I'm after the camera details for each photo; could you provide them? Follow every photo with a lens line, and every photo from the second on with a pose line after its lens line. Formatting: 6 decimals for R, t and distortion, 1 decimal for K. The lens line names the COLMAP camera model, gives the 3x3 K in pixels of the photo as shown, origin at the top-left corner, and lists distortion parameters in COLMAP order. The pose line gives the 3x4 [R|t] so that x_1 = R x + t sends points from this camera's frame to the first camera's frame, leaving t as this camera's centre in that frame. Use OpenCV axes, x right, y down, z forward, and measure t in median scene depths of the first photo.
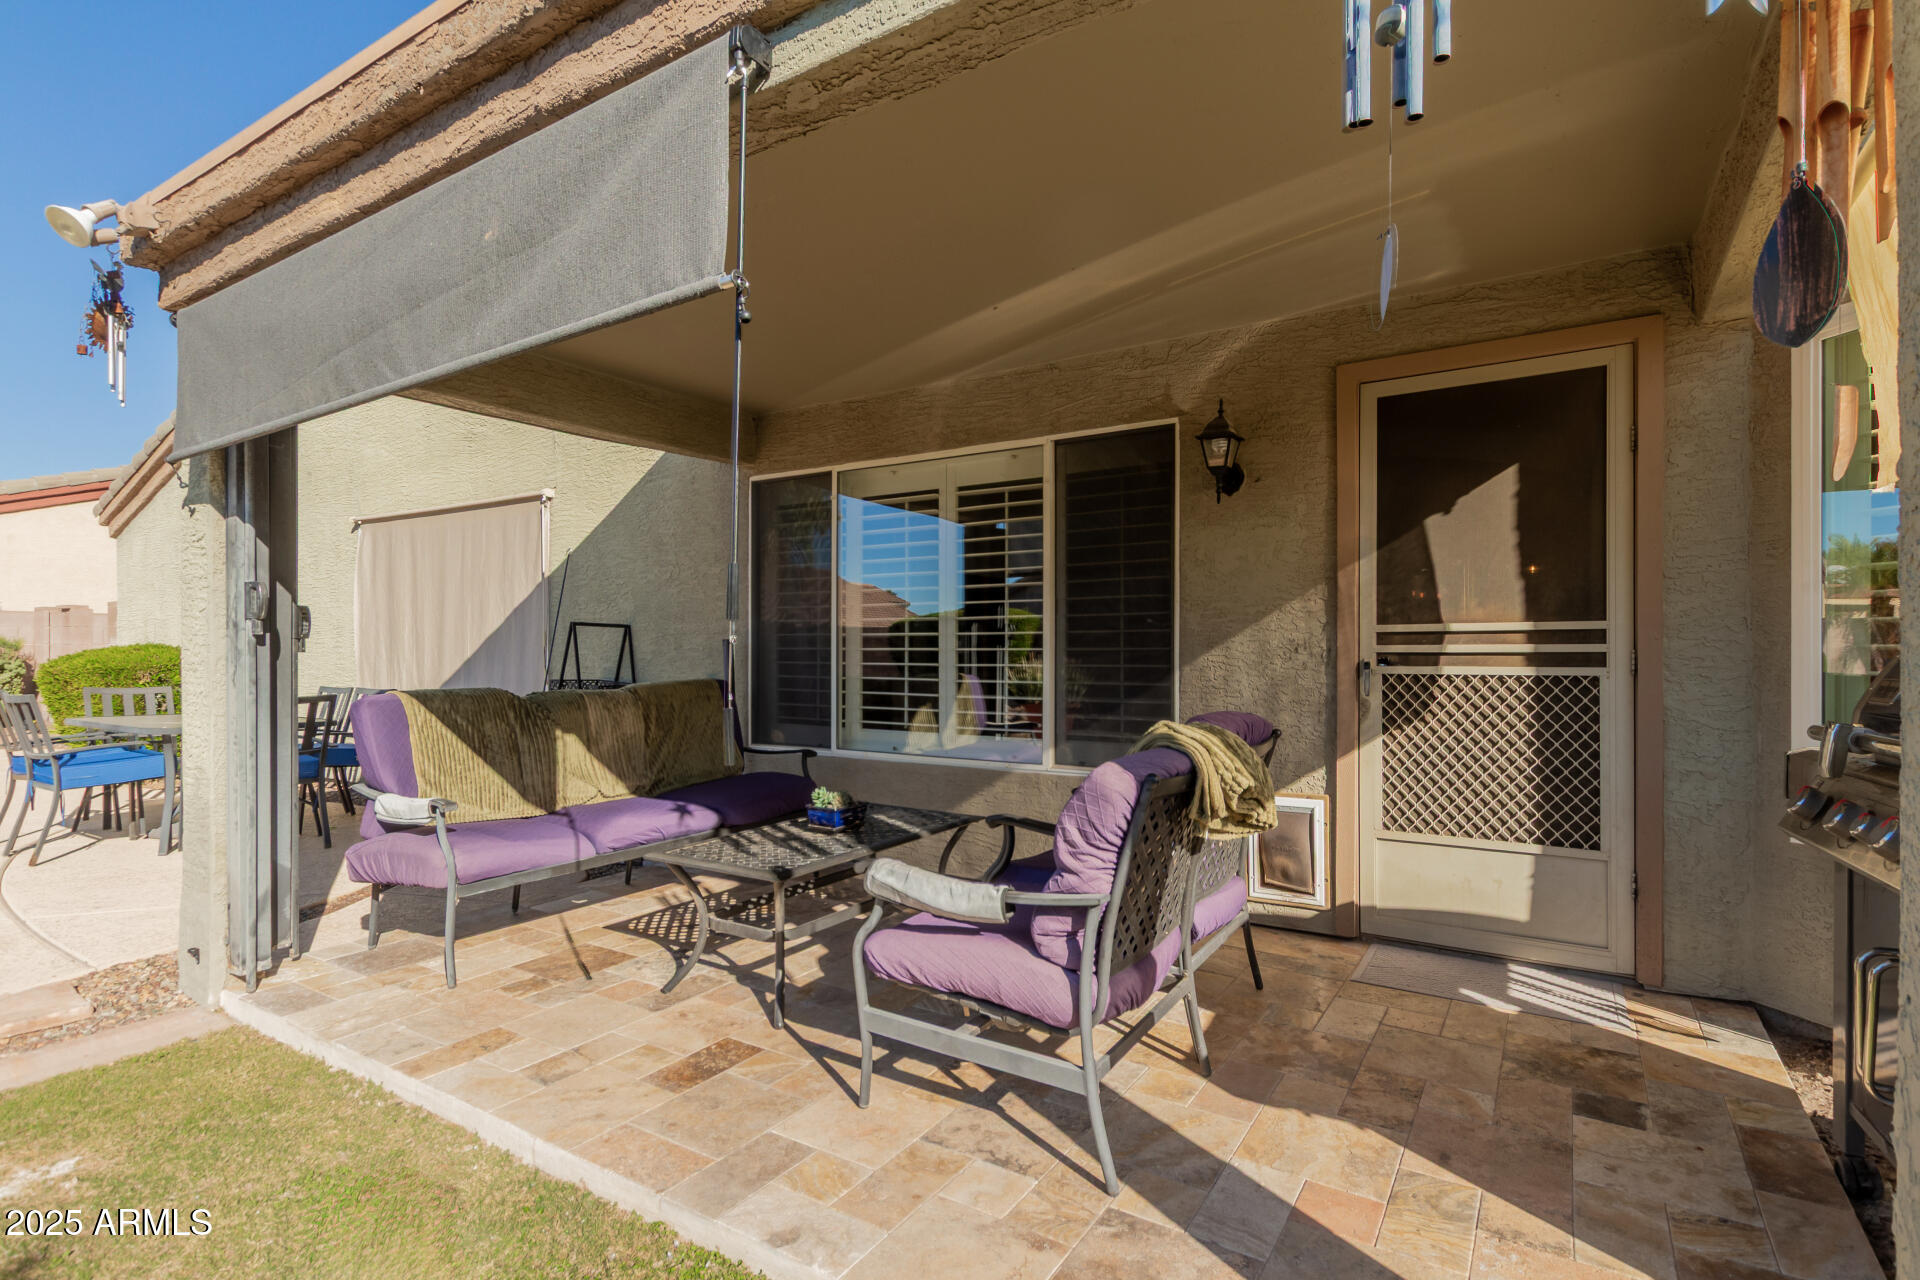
lens RADIAL K [[927.3, 0, 959.8], [0, 927.3, 644.0], [0, 0, 1]] dist [-0.000615, -0.000023]
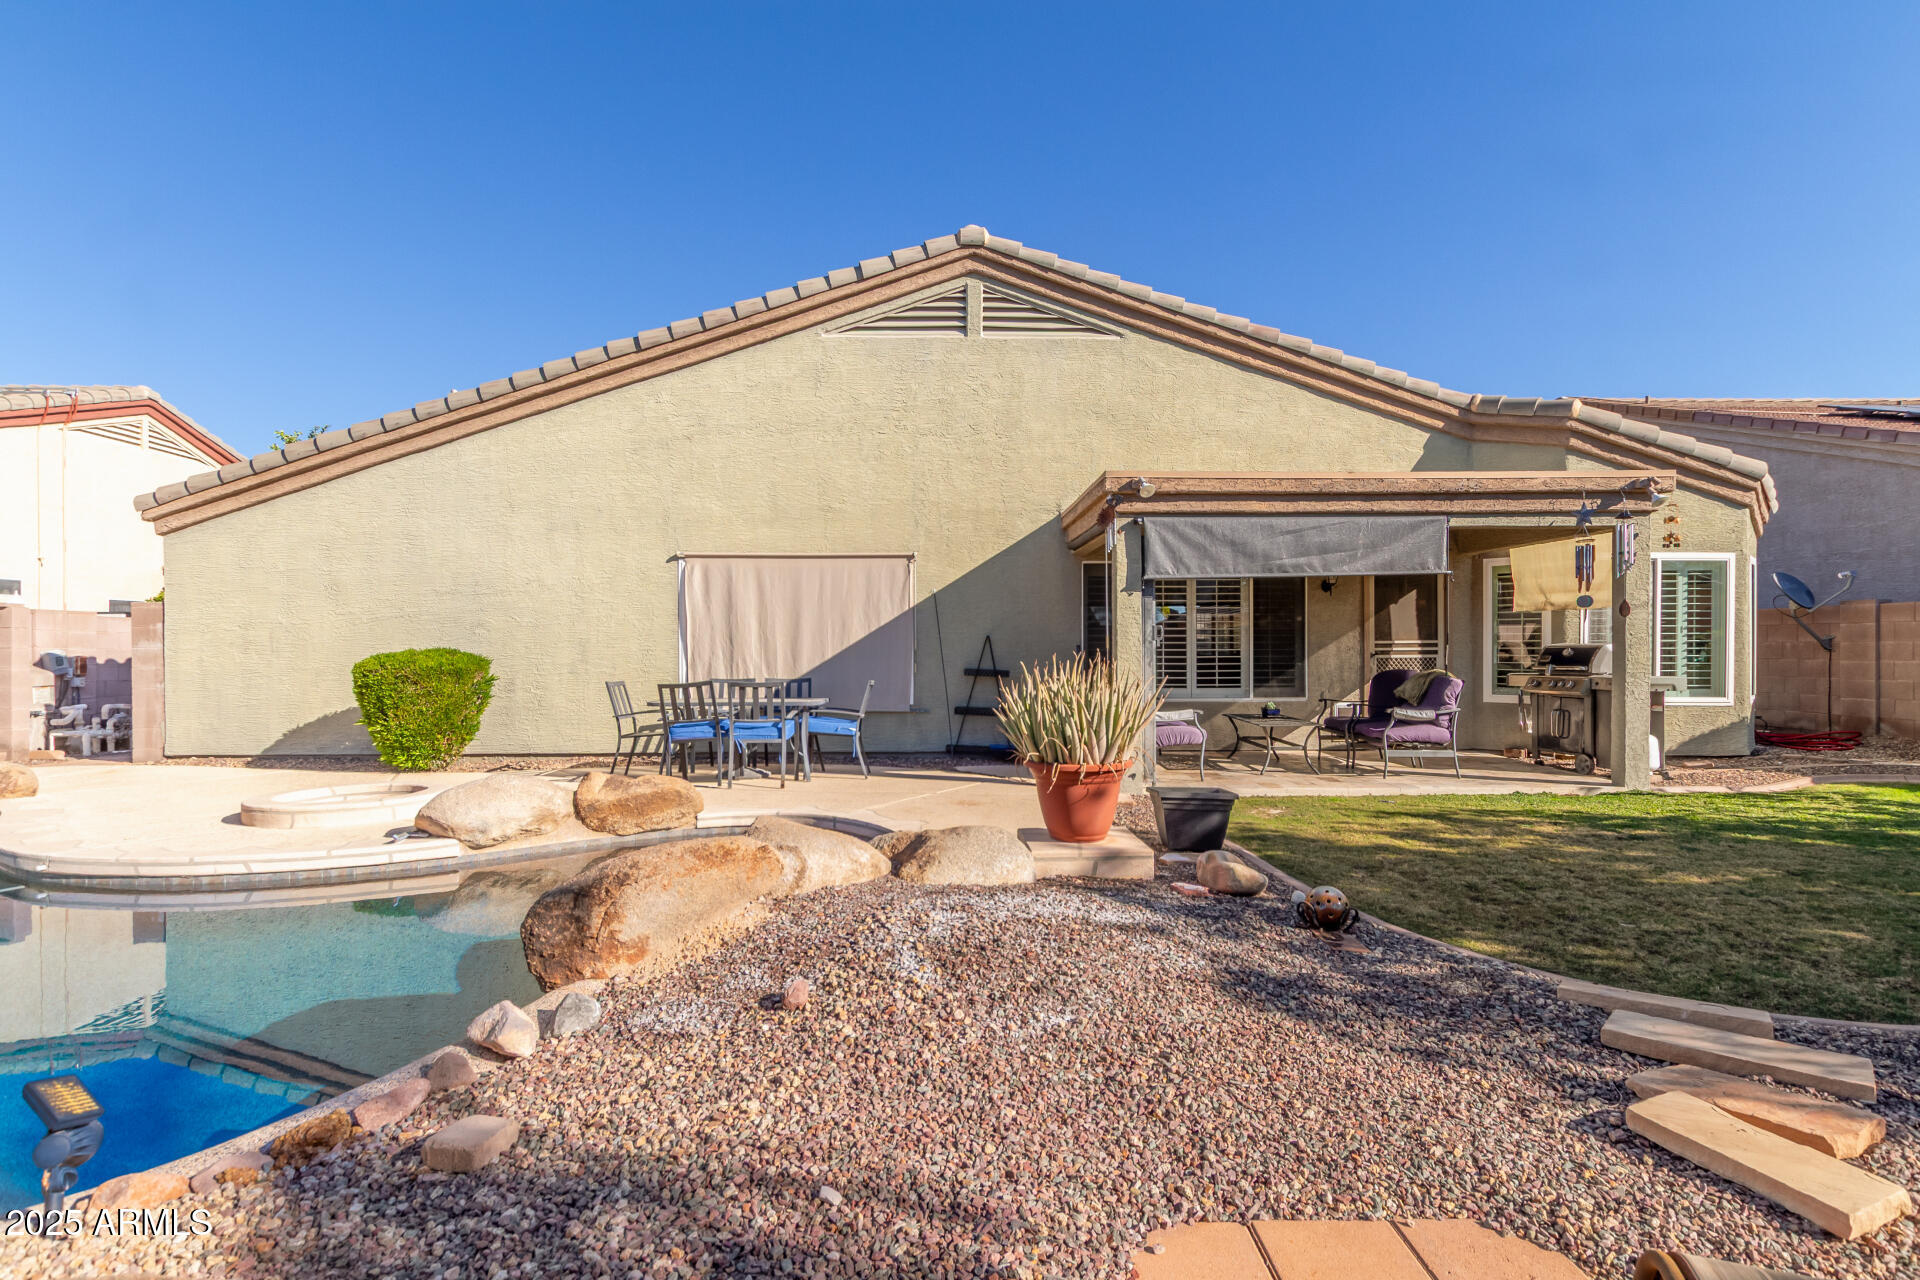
lens RADIAL K [[927.3, 0, 961.2], [0, 927.3, 640.2], [0, 0, 1]] dist [-0.000615, -0.000023]
pose [[0.843847, -0.002760, 0.536577, -2.206746], [-0.001330, 0.999973, 0.007235, -0.042721], [-0.536582, -0.006819, 0.843821, -0.751934]]
